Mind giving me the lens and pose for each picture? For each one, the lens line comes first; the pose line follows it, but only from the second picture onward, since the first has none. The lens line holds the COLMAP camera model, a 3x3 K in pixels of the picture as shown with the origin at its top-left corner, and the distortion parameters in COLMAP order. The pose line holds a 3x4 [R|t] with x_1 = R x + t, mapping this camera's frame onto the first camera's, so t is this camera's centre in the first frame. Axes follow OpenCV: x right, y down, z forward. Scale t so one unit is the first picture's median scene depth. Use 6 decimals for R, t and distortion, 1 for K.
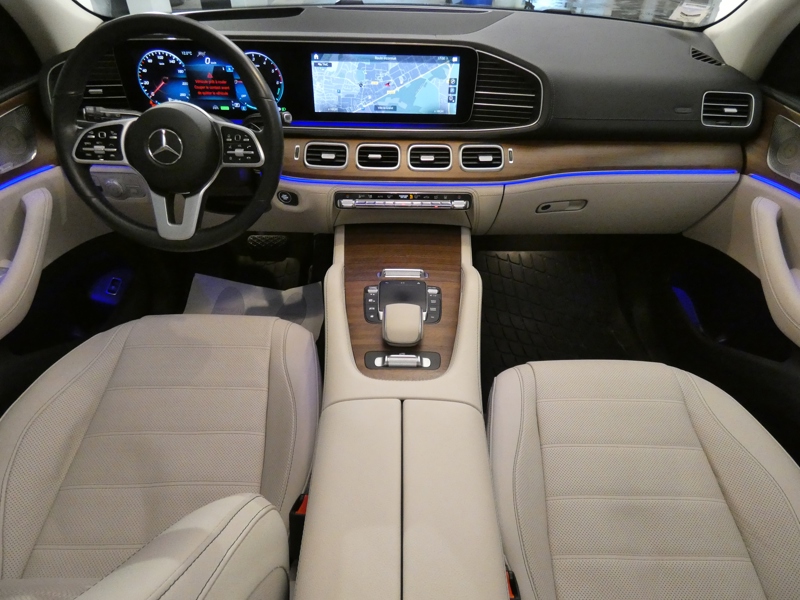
lens RADIAL K [[485.1, 0, 396.2], [0, 485.1, 293.6], [0, 0, 1]] dist [0.012373, -0.006042]
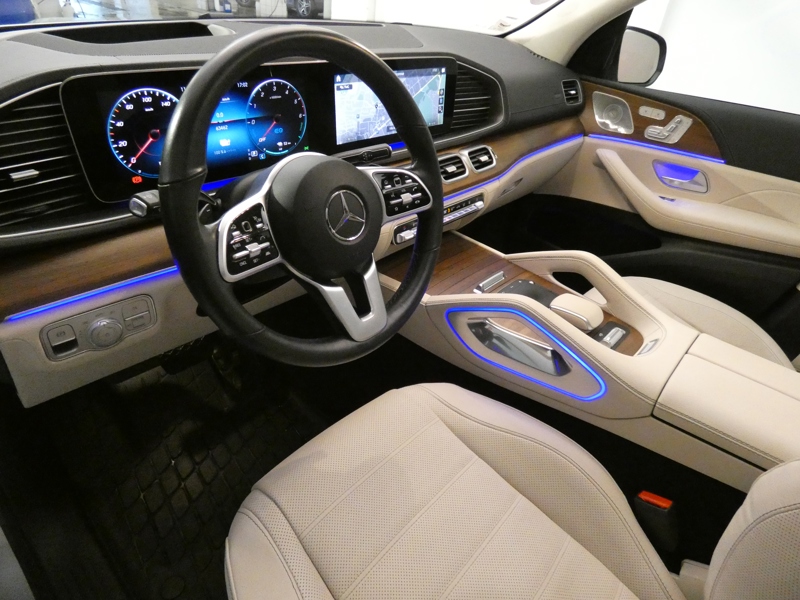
lens RADIAL K [[485.1, 0, 398.3], [0, 485.1, 294.3], [0, 0, 1]] dist [0.012373, -0.006042]
pose [[0.671242, -0.364218, 0.645585, -0.753373], [0.383167, 0.916057, 0.118415, -0.206761], [-0.634521, 0.167882, 0.754452, 0.367456]]
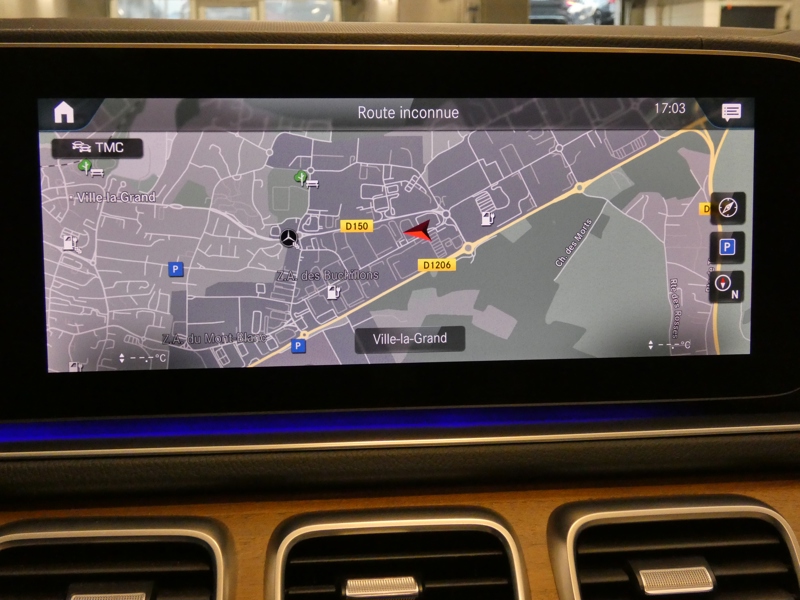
lens RADIAL K [[1066.9, 0, 407.7], [0, 1066.9, 301.6], [0, 0, 1]] dist [0.015967, 0.000000]
pose [[0.993240, -0.035946, 0.110372, -0.074117], [0.080771, 0.896925, -0.434742, -0.210837], [-0.083368, 0.440718, 0.893766, 0.619375]]
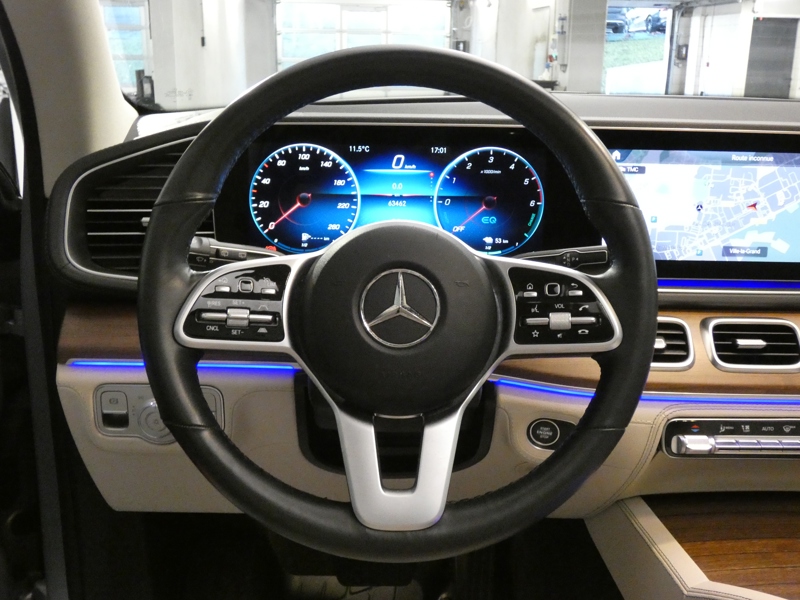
lens RADIAL K [[861.2, 0, 405.3], [0, 861.2, 299.1], [0, 0, 1]] dist [-0.011677, 0.000000]
pose [[0.999282, -0.003162, 0.037755, -0.410887], [0.017316, 0.924451, -0.380909, -0.014161], [-0.033698, 0.381289, 0.923842, 0.238651]]
